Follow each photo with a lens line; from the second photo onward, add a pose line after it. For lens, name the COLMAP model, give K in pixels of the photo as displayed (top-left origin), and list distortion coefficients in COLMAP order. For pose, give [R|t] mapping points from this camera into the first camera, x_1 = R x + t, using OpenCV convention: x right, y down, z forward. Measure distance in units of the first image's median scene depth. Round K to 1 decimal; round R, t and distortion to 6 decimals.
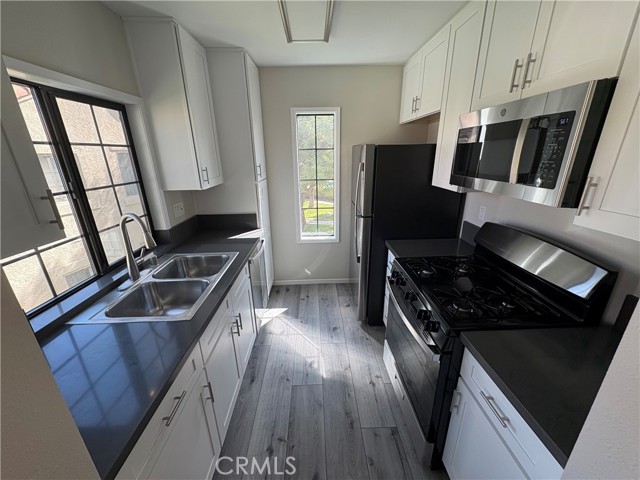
lens RADIAL K [[254.7, 0, 318.0], [0, 254.7, 240.9], [0, 0, 1]] dist [0.001271, -0.000178]
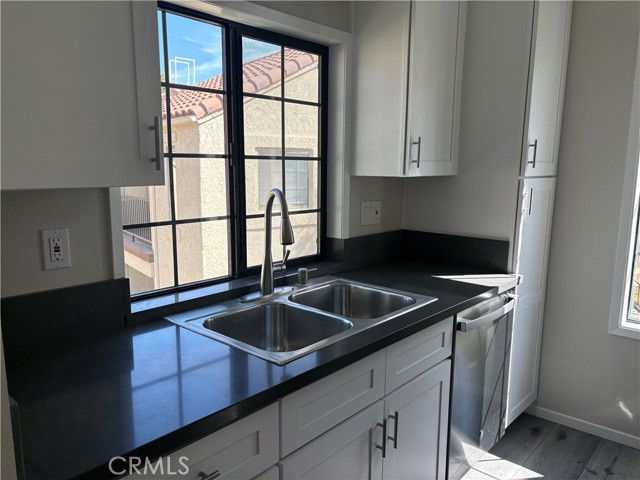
lens RADIAL K [[486.2, 0, 318.1], [0, 486.2, 240.4], [0, 0, 1]] dist [0.039552, -0.037643]
pose [[0.727342, 0.129658, -0.673916, 0.168129], [-0.244568, 0.966489, -0.078009, 0.074599], [0.641218, 0.221558, 0.734678, 0.138429]]
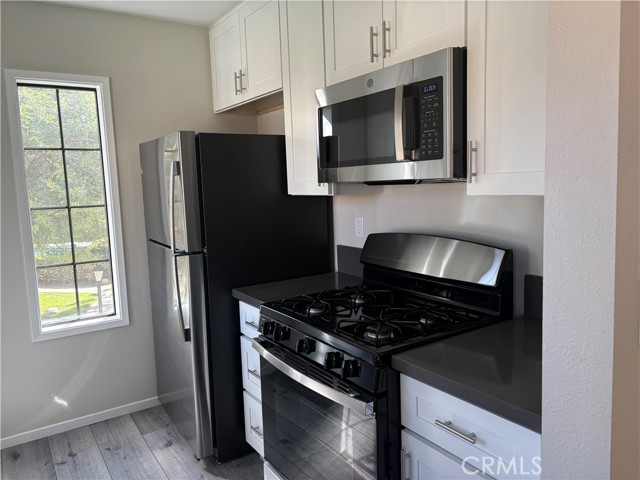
lens RADIAL K [[486.2, 0, 317.6], [0, 486.2, 237.9], [0, 0, 1]] dist [0.039552, -0.037643]
pose [[0.846100, -0.070567, 0.528333, -0.180571], [0.189920, 0.966057, -0.175115, 0.141639], [-0.498042, 0.248505, 0.830782, -0.060874]]
